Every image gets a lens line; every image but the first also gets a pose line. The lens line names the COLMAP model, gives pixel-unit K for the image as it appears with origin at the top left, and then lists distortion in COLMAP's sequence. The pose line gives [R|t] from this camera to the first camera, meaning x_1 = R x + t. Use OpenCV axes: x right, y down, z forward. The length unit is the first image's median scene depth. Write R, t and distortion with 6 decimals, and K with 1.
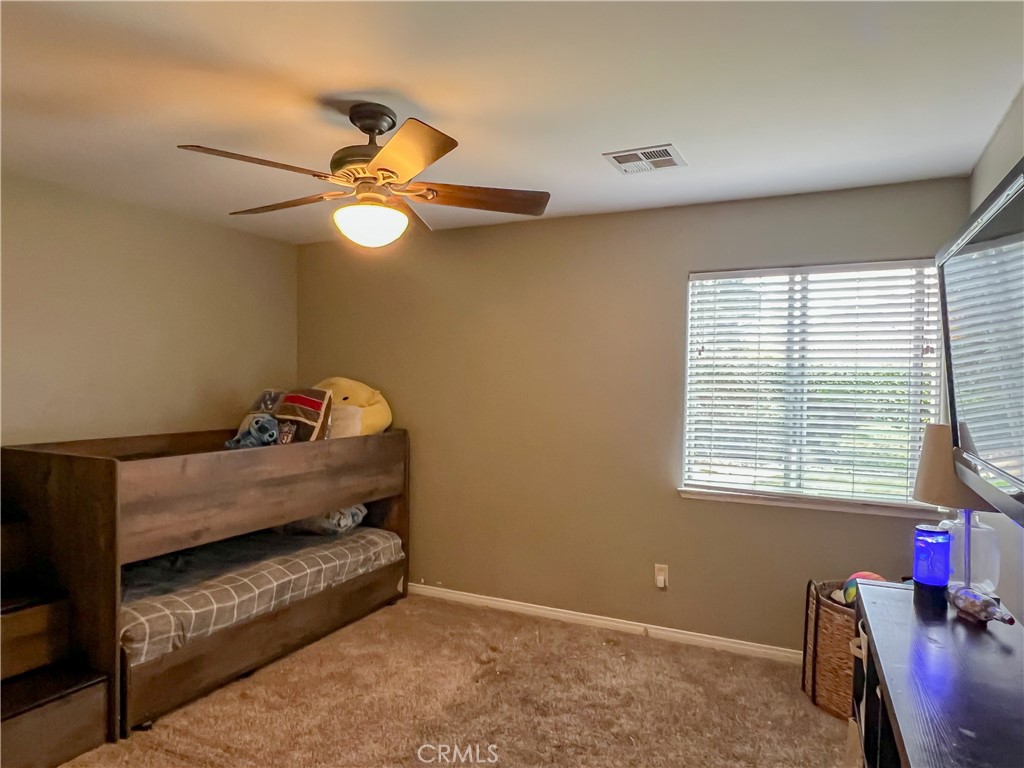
lens RADIAL K [[679.5, 0, 508.6], [0, 679.5, 390.0], [0, 0, 1]] dist [0.003439, -0.002823]
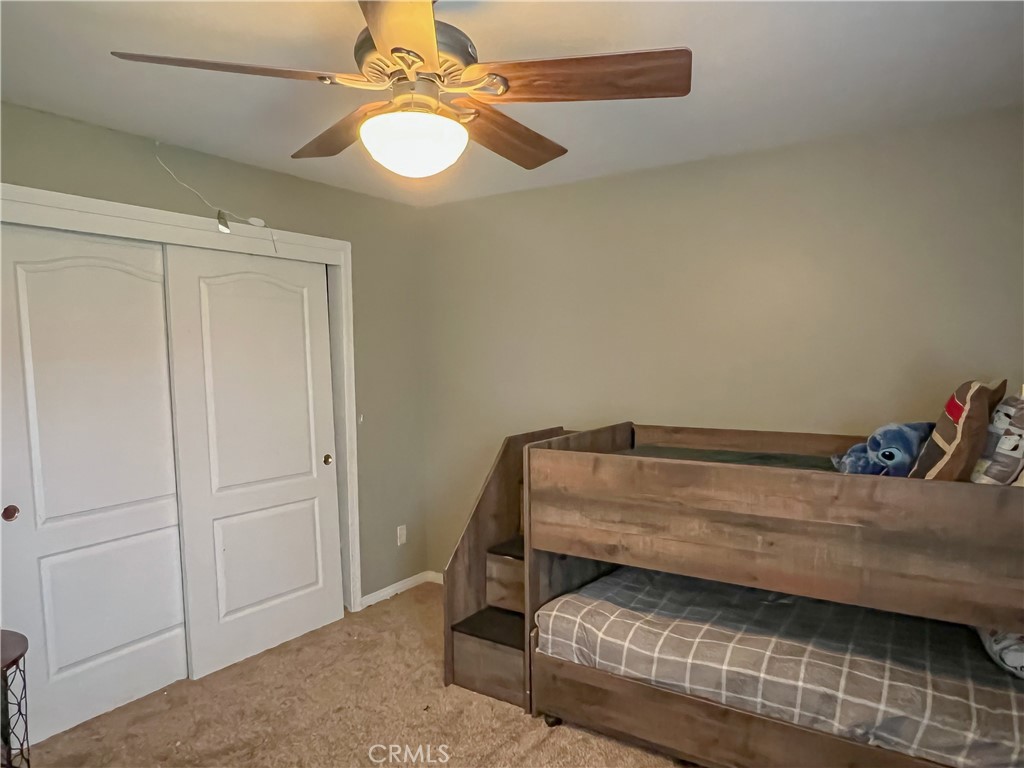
lens RADIAL K [[679.5, 0, 508.6], [0, 679.5, 390.0], [0, 0, 1]] dist [0.003439, -0.002823]
pose [[-0.145827, 0.040120, -0.988496, 0.364152], [-0.002879, 0.999156, 0.040978, -0.020259], [0.989306, 0.008821, -0.145588, 0.916016]]
